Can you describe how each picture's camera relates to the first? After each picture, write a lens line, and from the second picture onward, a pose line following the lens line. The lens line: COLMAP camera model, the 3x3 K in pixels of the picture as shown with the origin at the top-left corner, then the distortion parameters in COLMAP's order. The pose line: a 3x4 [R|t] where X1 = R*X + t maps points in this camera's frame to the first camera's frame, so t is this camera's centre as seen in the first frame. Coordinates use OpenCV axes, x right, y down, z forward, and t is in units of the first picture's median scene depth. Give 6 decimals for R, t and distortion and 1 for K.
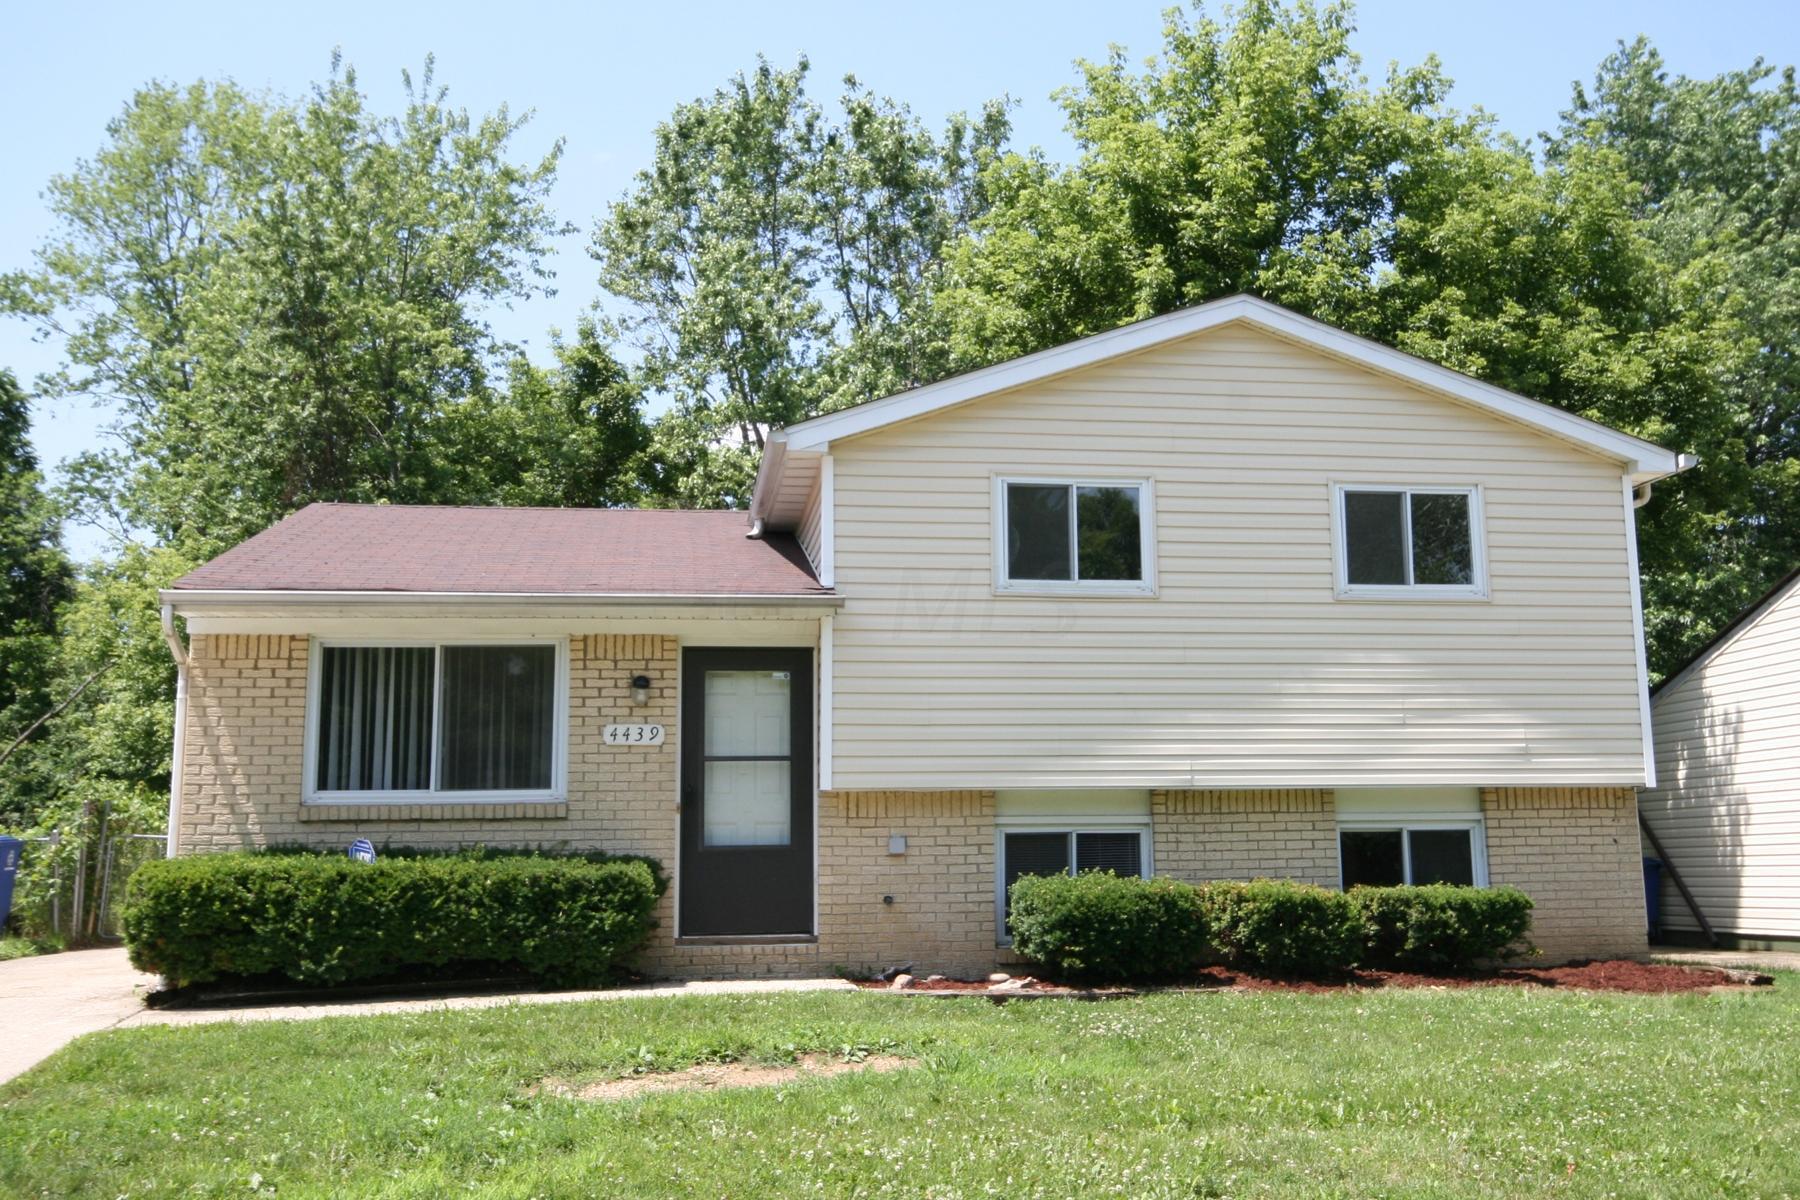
lens RADIAL K [[1678.5, 0, 900.0], [0, 1678.5, 600.0], [0, 0, 1]] dist [0.005532, 0.005641]
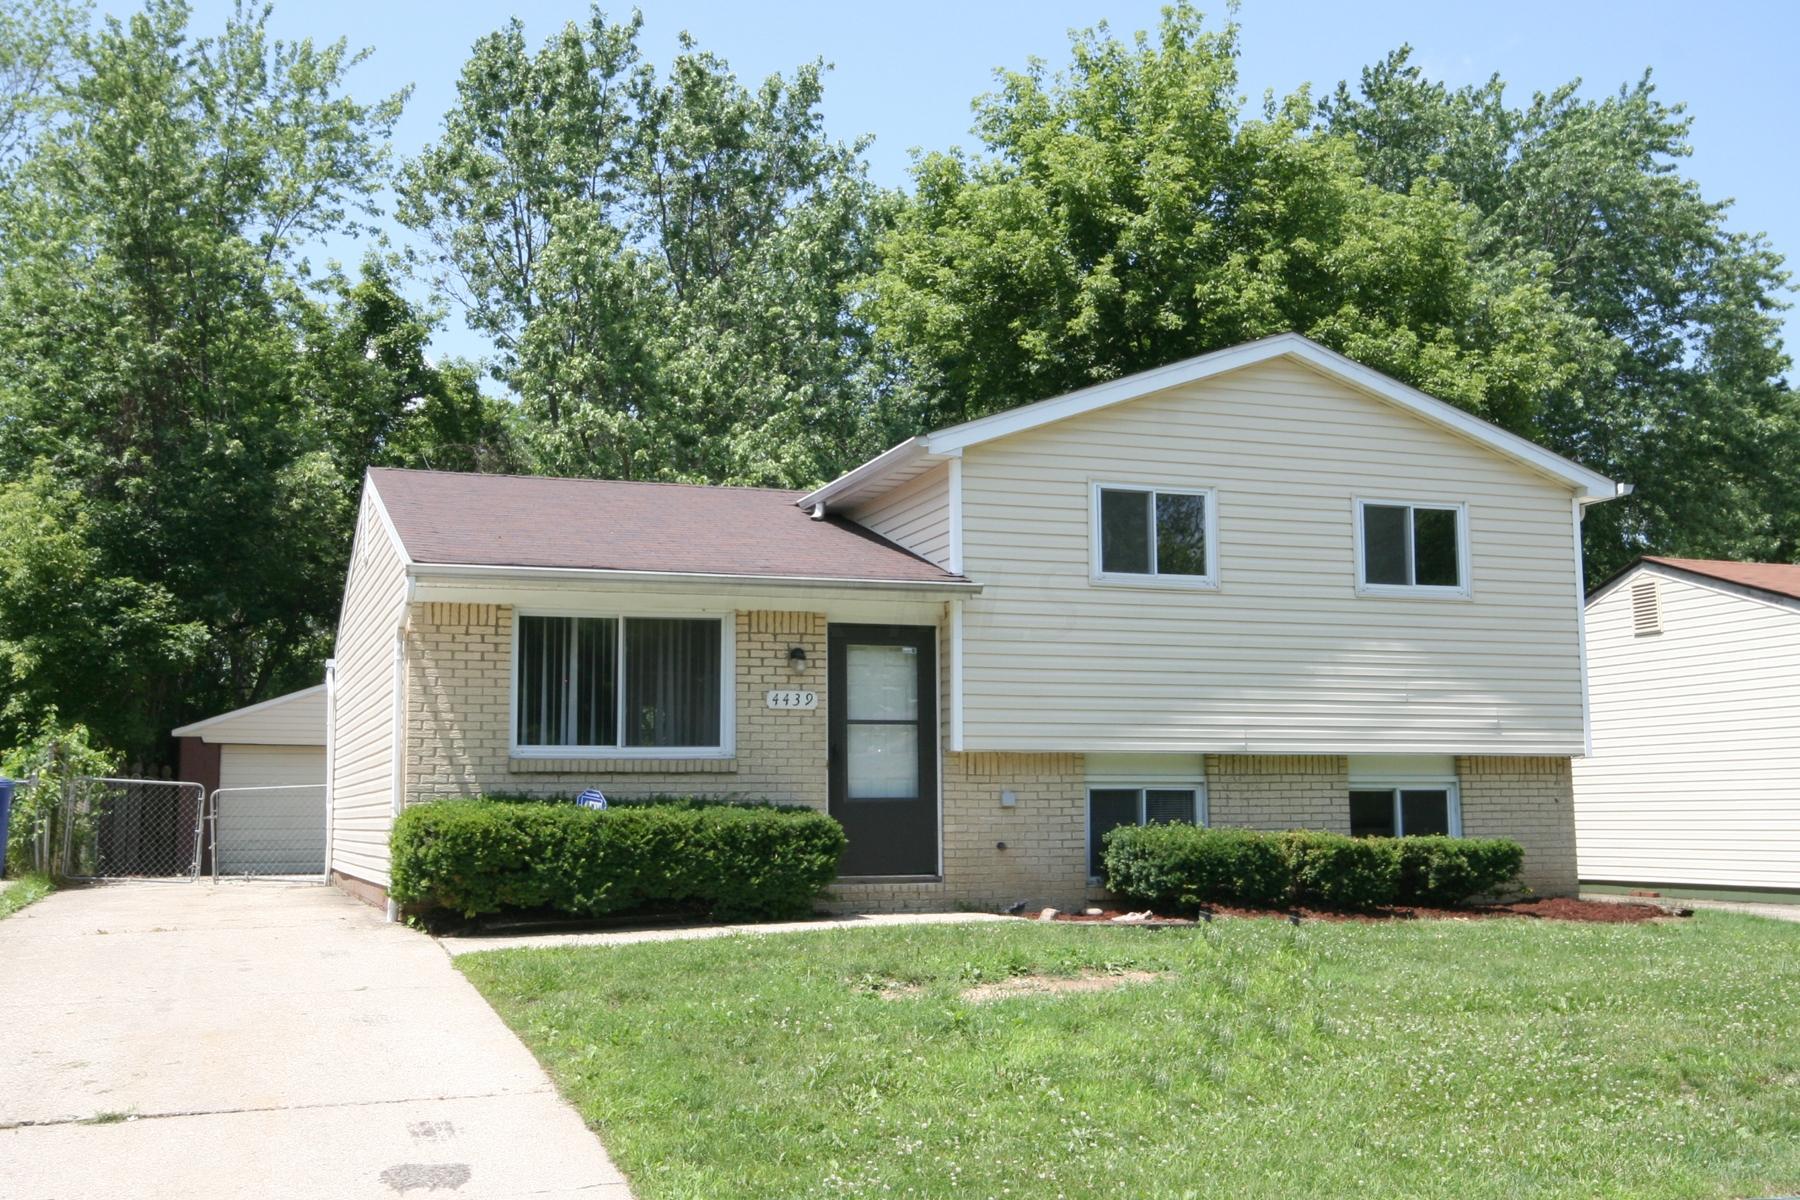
lens RADIAL K [[1664.3, 0, 899.4], [0, 1664.3, 640.9], [0, 0, 1]] dist [-0.000571, 0.008458]
pose [[0.986985, 0.025181, 0.158829, -0.263964], [-0.033587, 0.998161, 0.050461, -0.018610], [-0.157266, -0.055139, 0.986016, -0.116862]]
